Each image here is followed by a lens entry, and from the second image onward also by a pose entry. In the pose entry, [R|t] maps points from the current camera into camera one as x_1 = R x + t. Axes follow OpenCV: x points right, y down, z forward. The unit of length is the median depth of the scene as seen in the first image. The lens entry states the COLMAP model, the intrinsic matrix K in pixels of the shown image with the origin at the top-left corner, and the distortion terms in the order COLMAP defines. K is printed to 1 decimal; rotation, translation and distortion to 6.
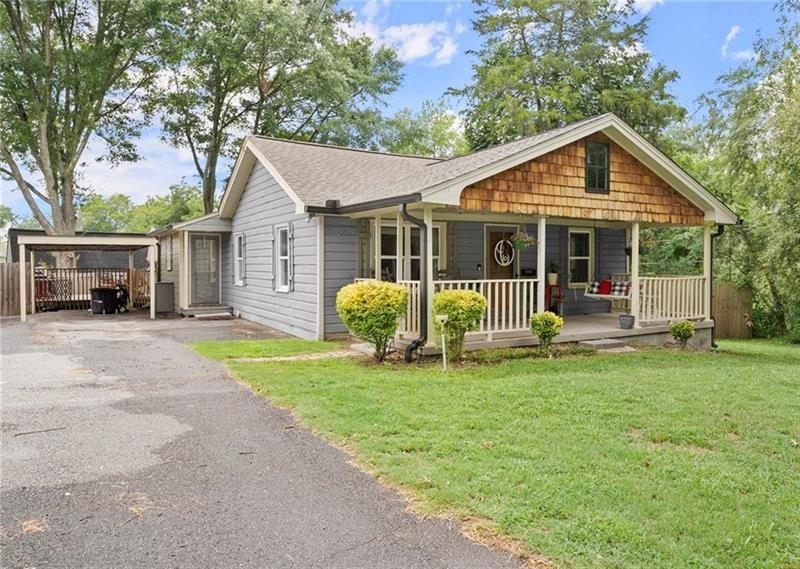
lens RADIAL K [[574.9, 0, 419.4], [0, 574.9, 280.5], [0, 0, 1]] dist [0.001798, -0.001039]
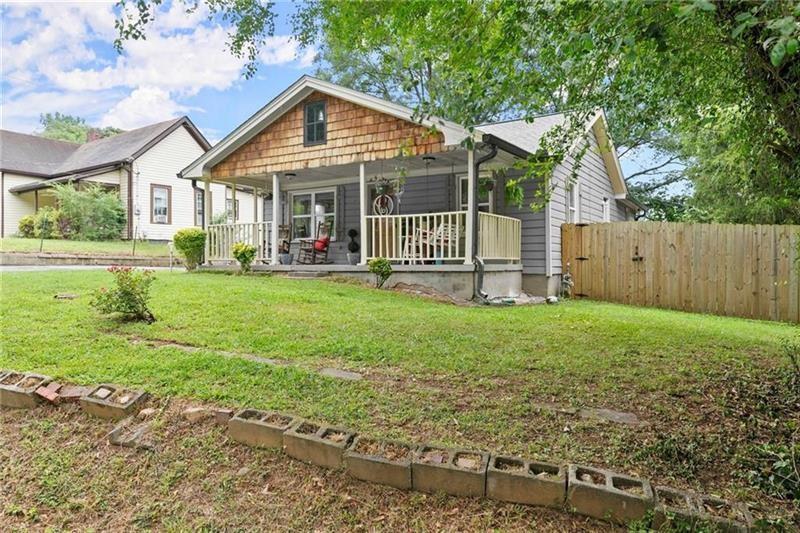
lens RADIAL K [[541.9, 0, 398.1], [0, 541.9, 277.2], [0, 0, 1]] dist [0.000183, 0.000074]
pose [[0.463102, 0.019444, -0.886092, 1.338419], [-0.024953, 0.999649, 0.008895, 0.099195], [0.885954, 0.017991, 0.463425, 0.632331]]
